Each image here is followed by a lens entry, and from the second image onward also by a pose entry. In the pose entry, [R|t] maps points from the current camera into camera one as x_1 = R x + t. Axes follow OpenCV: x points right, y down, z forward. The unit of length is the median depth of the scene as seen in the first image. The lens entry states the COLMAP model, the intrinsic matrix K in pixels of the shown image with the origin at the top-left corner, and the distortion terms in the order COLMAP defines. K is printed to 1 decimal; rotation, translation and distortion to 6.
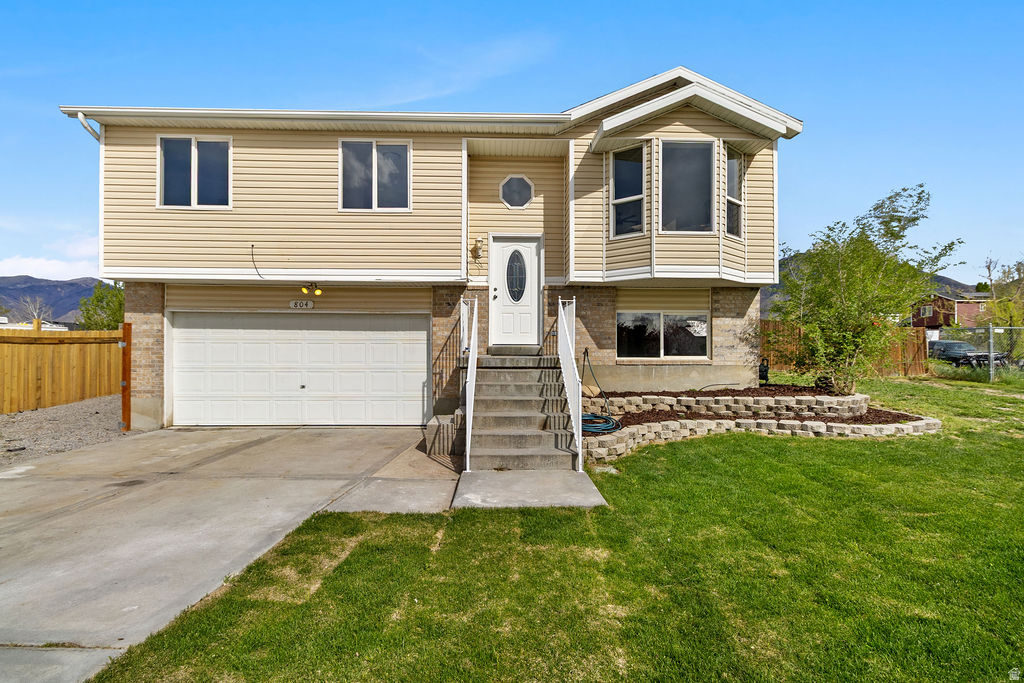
lens RADIAL K [[477.3, 0, 488.5], [0, 477.3, 348.6], [0, 0, 1]] dist [0.006011, -0.002093]
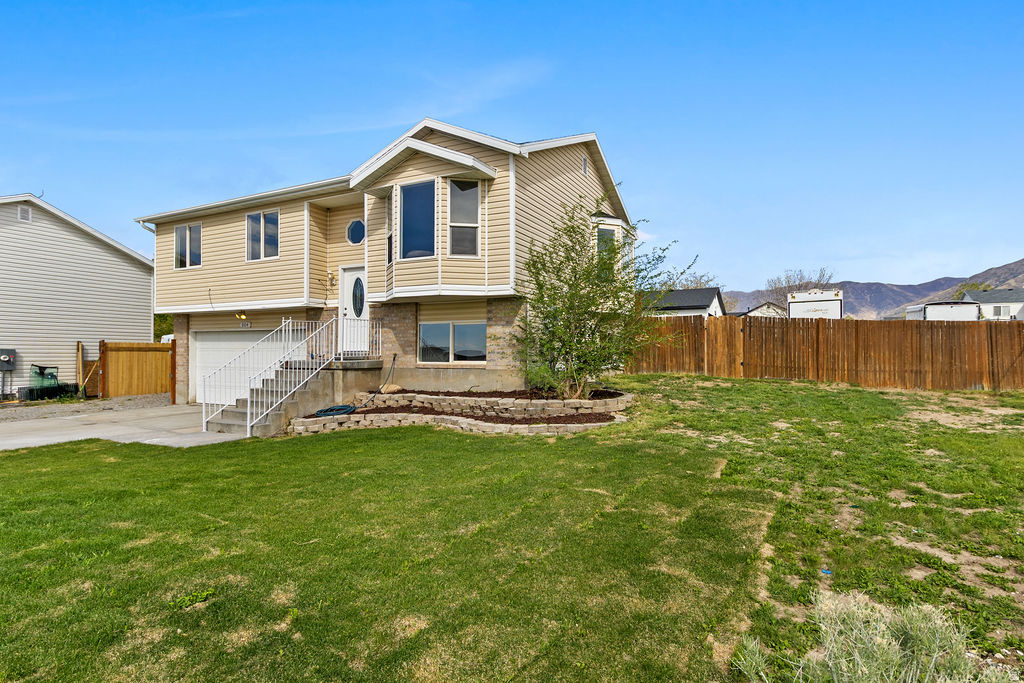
lens RADIAL K [[519.3, 0, 483.3], [0, 519.3, 353.5], [0, 0, 1]] dist [-0.020841, -0.000292]
pose [[0.880794, -0.002459, -0.473493, 1.087452], [0.007883, 0.999924, 0.009471, -0.013860], [0.473433, -0.012074, 0.880747, -0.067556]]
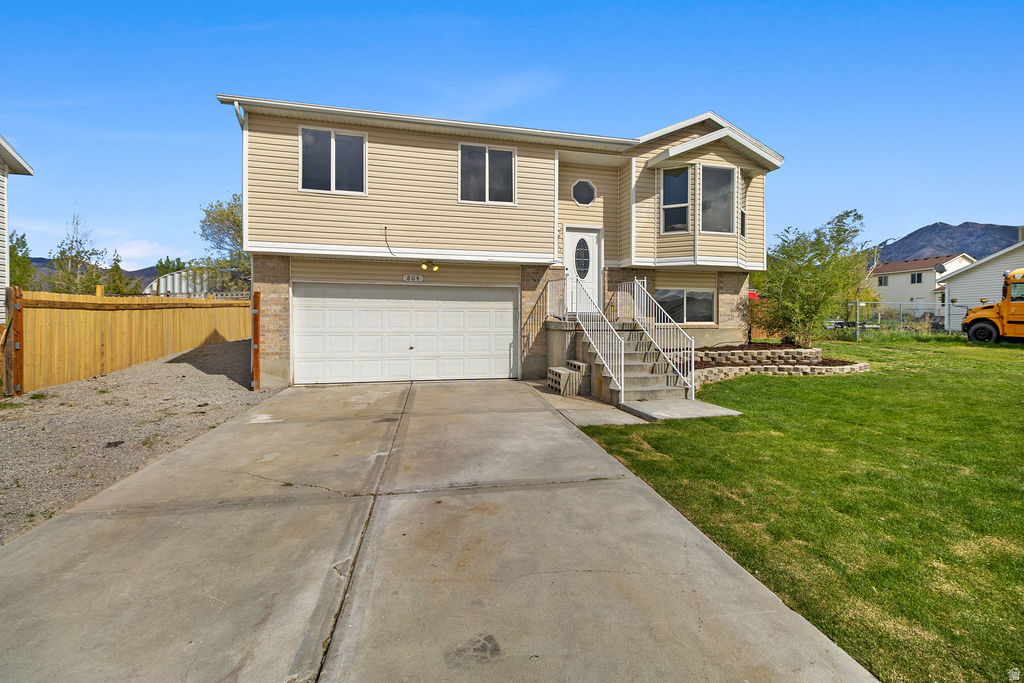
lens RADIAL K [[477.3, 0, 481.6], [0, 477.3, 321.1], [0, 0, 1]] dist [0.006011, -0.002093]
pose [[0.976170, 0.000352, 0.217008, -0.515169], [-0.002400, 0.999955, 0.009172, 0.002606], [-0.216995, -0.009474, 0.976127, -0.197242]]
